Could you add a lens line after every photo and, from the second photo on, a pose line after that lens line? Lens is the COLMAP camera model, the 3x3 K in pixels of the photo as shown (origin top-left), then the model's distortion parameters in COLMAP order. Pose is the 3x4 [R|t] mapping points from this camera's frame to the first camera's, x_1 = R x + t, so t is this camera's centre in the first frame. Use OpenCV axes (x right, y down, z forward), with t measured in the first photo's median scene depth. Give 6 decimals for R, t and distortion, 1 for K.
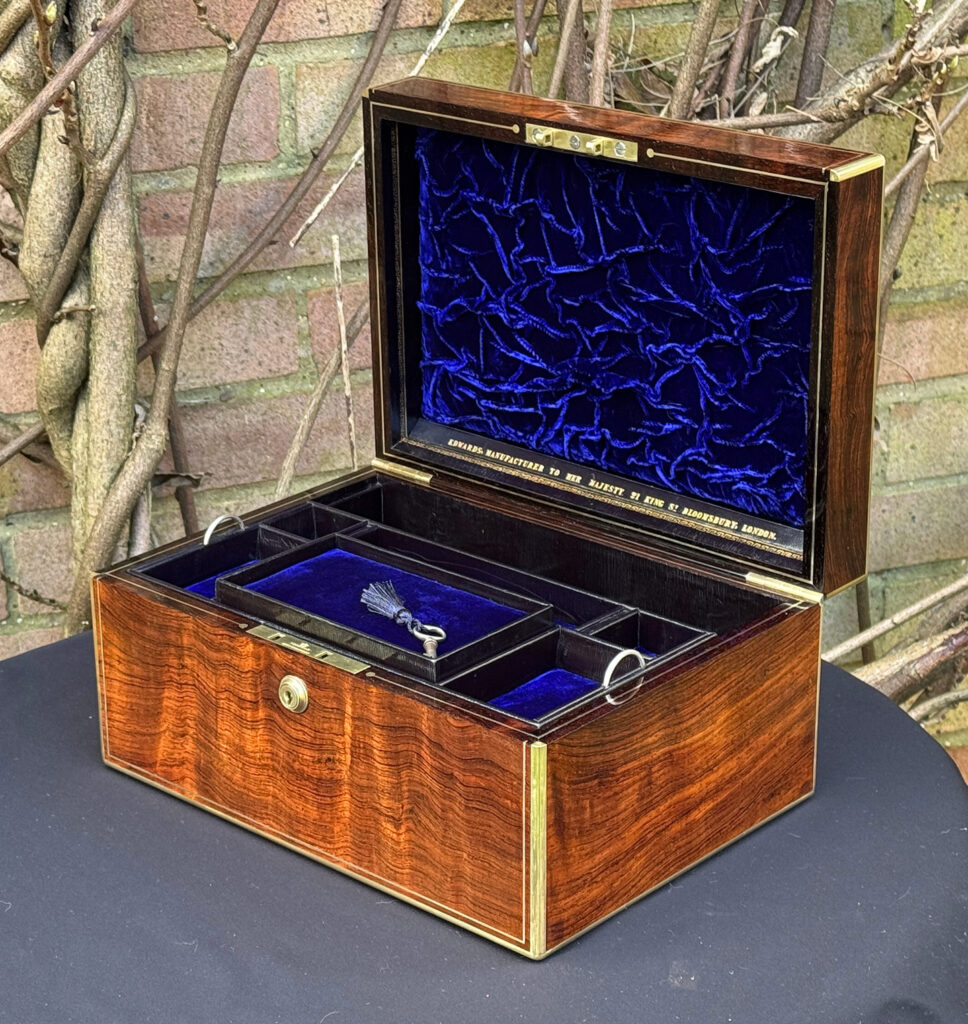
lens RADIAL K [[2588.7, 0, 368.3], [0, 2588.7, 530.1], [0, 0, 1]] dist [0.106319, 0.361390]
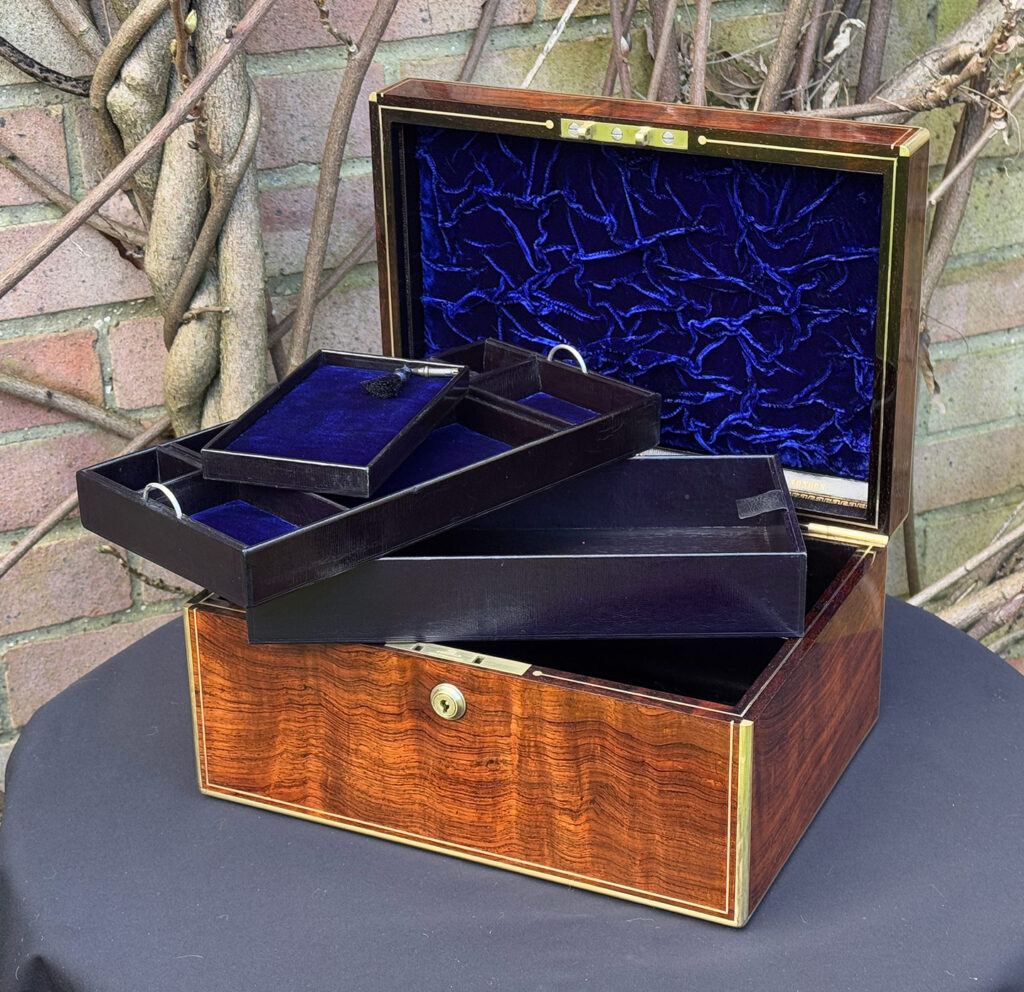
lens RADIAL K [[2170.4, 0, 579.0], [0, 2170.4, 468.6], [0, 0, 1]] dist [0.126716, 0.027987]
pose [[0.942649, -0.112475, 0.314265, -0.222679], [0.107603, 0.993651, 0.032865, -0.046034], [-0.315966, 0.002836, 0.948766, 0.175519]]
